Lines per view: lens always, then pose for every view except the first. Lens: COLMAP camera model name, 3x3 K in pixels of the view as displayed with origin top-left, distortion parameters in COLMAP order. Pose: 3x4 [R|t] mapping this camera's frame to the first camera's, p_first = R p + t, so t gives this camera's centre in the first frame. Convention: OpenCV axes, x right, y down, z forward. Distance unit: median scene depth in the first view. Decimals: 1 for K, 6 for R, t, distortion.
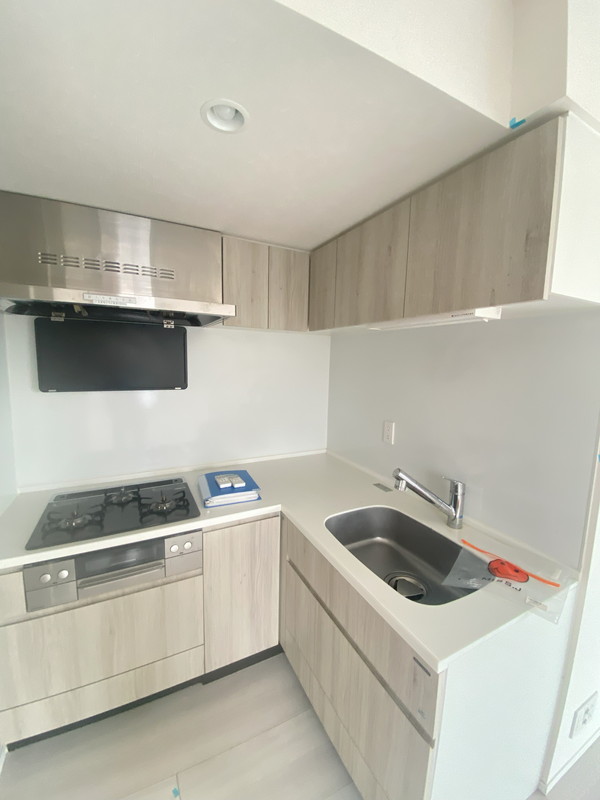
lens RADIAL K [[324.6, 0, 303.7], [0, 324.6, 403.7], [0, 0, 1]] dist [-0.013000, -0.007277]
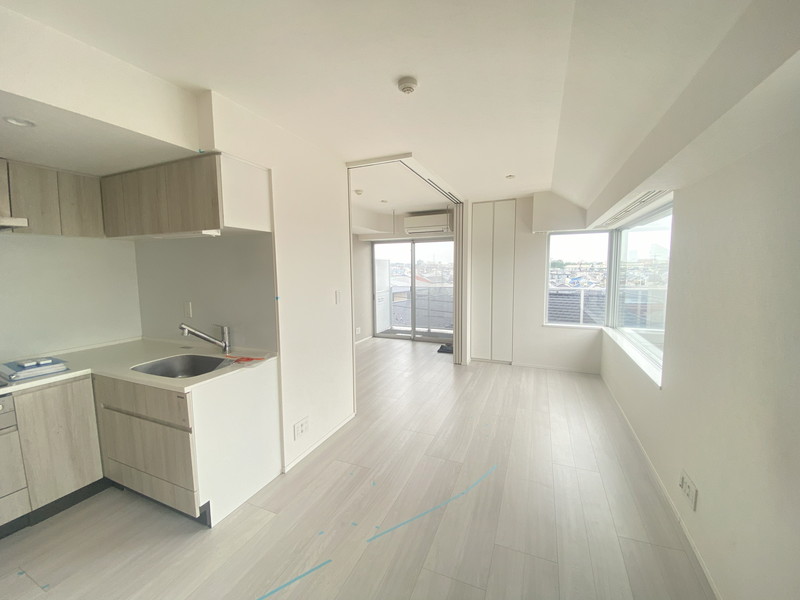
lens RADIAL K [[324.6, 0, 405.4], [0, 324.6, 298.5], [0, 0, 1]] dist [-0.013000, -0.007277]
pose [[0.759836, -0.094358, 0.643231, 0.106018], [0.113003, 0.993519, 0.012254, 0.169198], [-0.640219, 0.063376, 0.765574, -0.898904]]
